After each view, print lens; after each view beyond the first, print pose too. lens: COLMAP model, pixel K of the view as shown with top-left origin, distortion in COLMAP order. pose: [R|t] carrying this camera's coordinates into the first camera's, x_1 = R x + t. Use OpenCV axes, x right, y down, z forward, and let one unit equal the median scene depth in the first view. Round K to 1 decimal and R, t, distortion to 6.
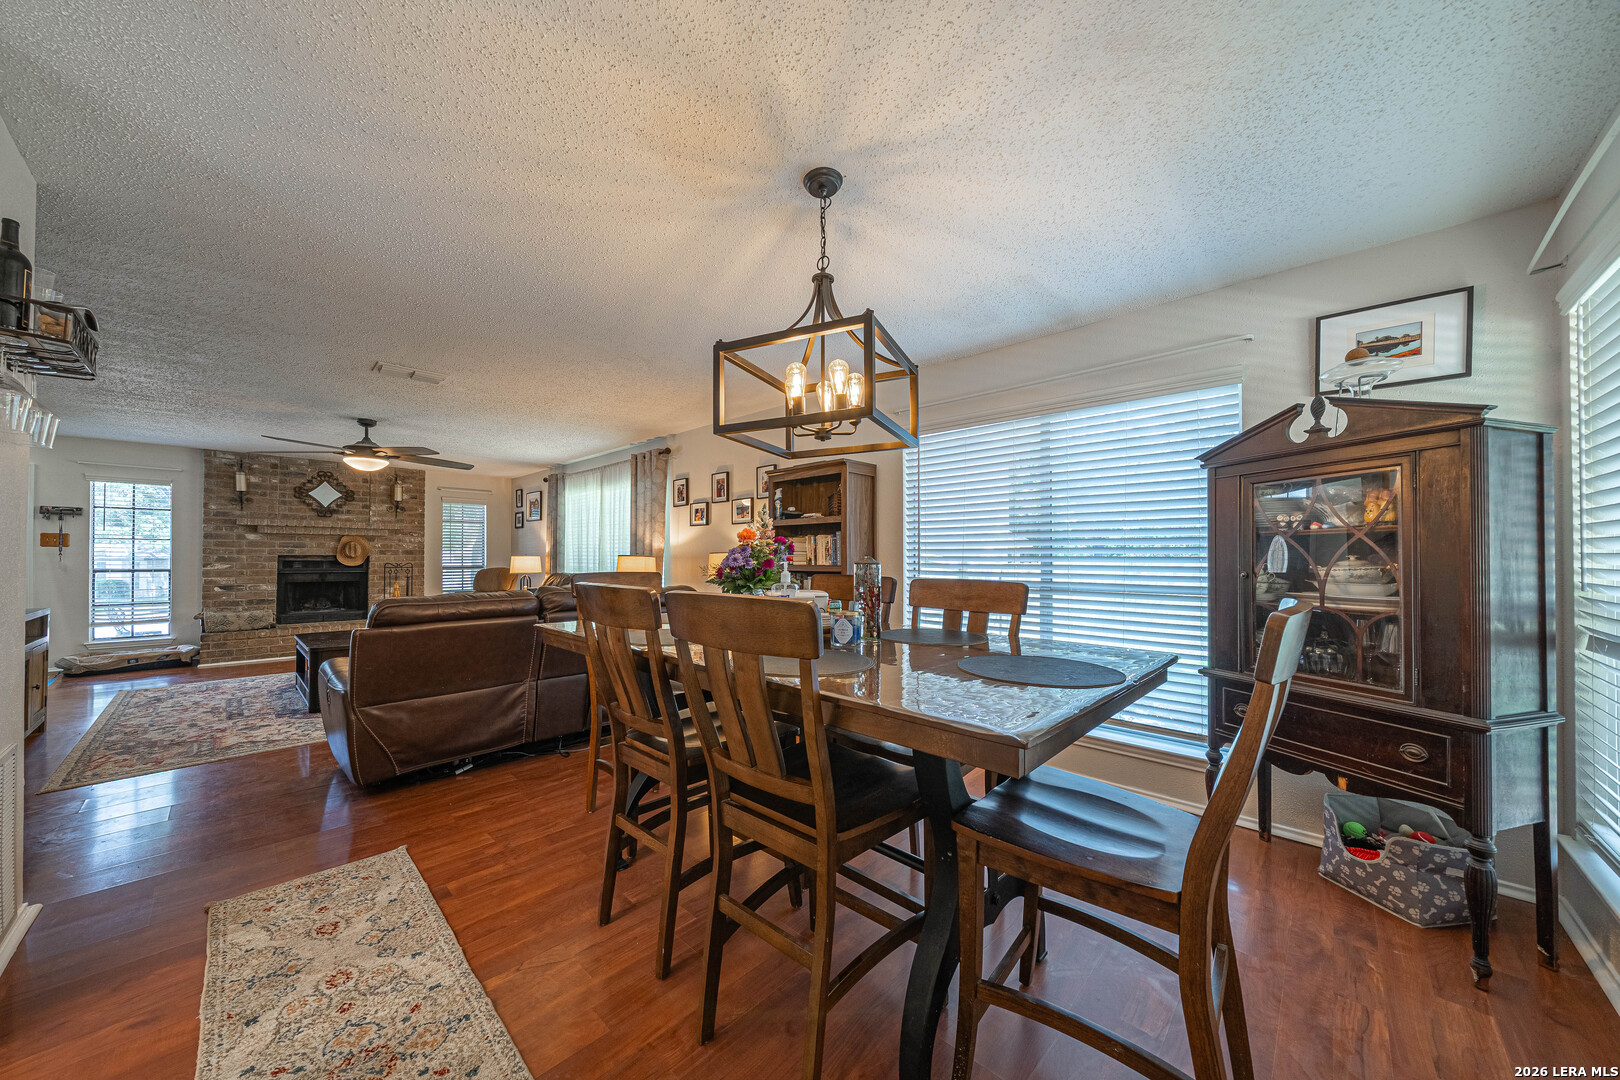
lens RADIAL K [[557.2, 0, 801.7], [0, 557.2, 552.0], [0, 0, 1]] dist [-0.005889, -0.000325]
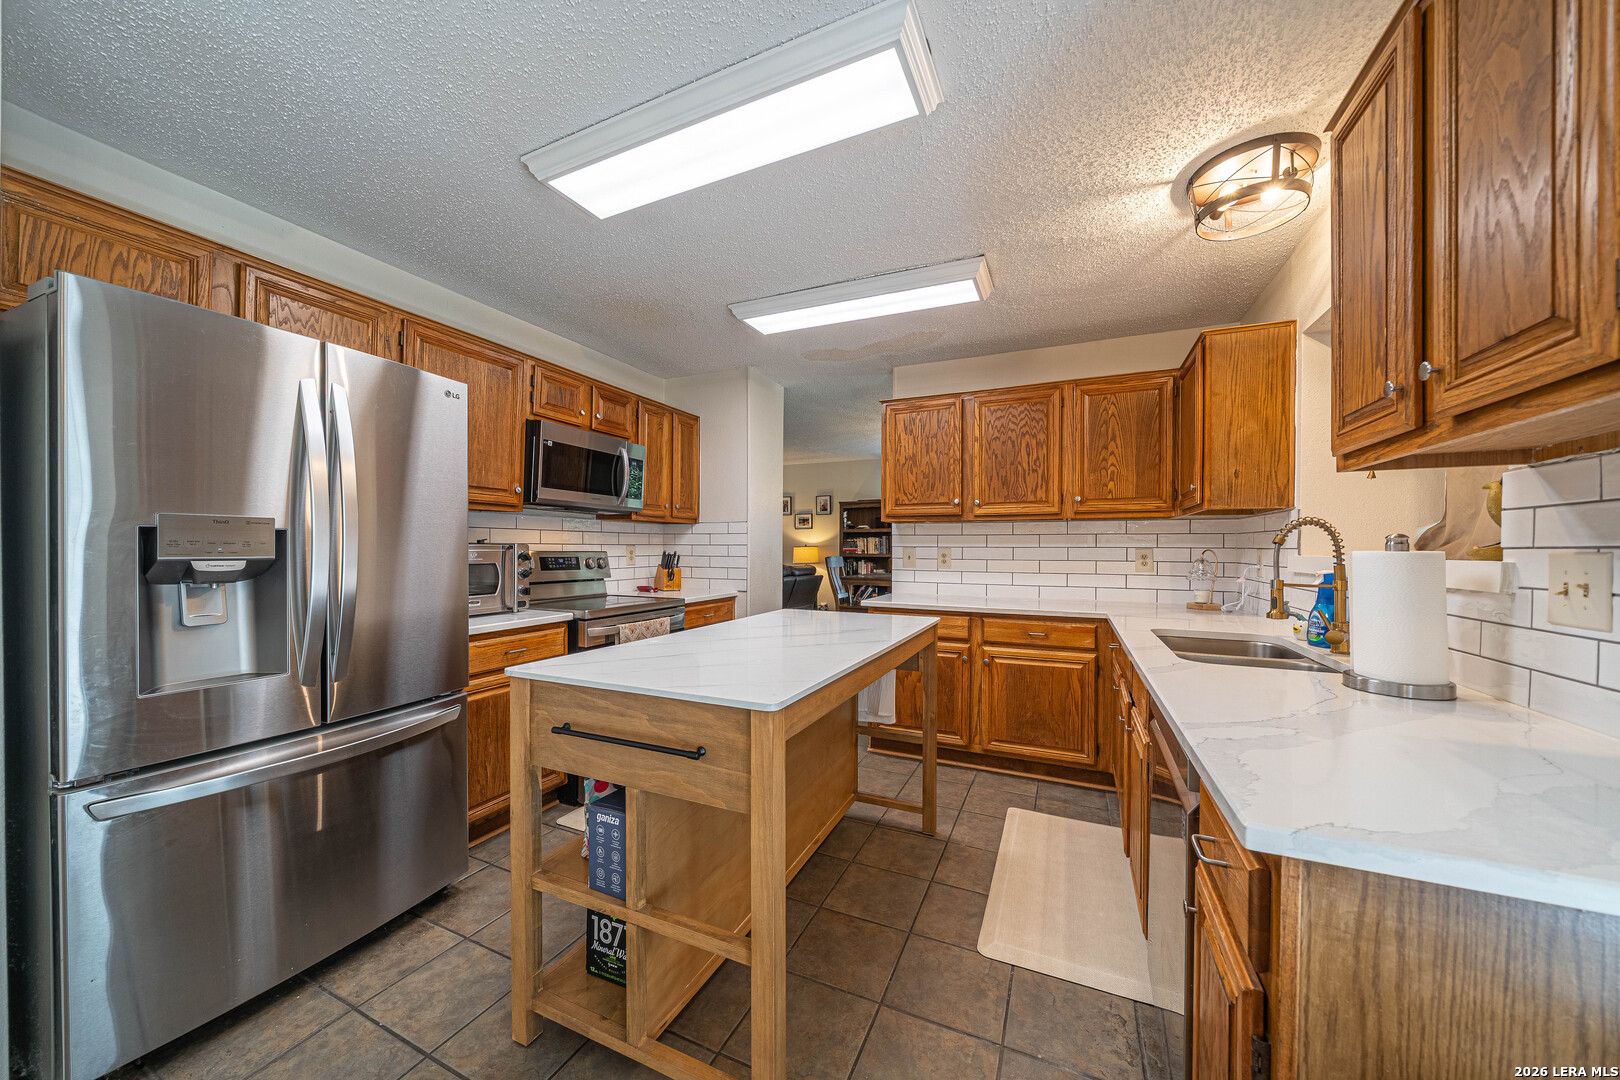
lens RADIAL K [[557.2, 0, 801.7], [0, 557.2, 552.0], [0, 0, 1]] dist [-0.005889, -0.000325]
pose [[0.948206, -0.001133, 0.317654, -0.490618], [-0.005305, 0.999798, 0.019401, -0.010546], [-0.317611, -0.020081, 0.948008, -0.446212]]
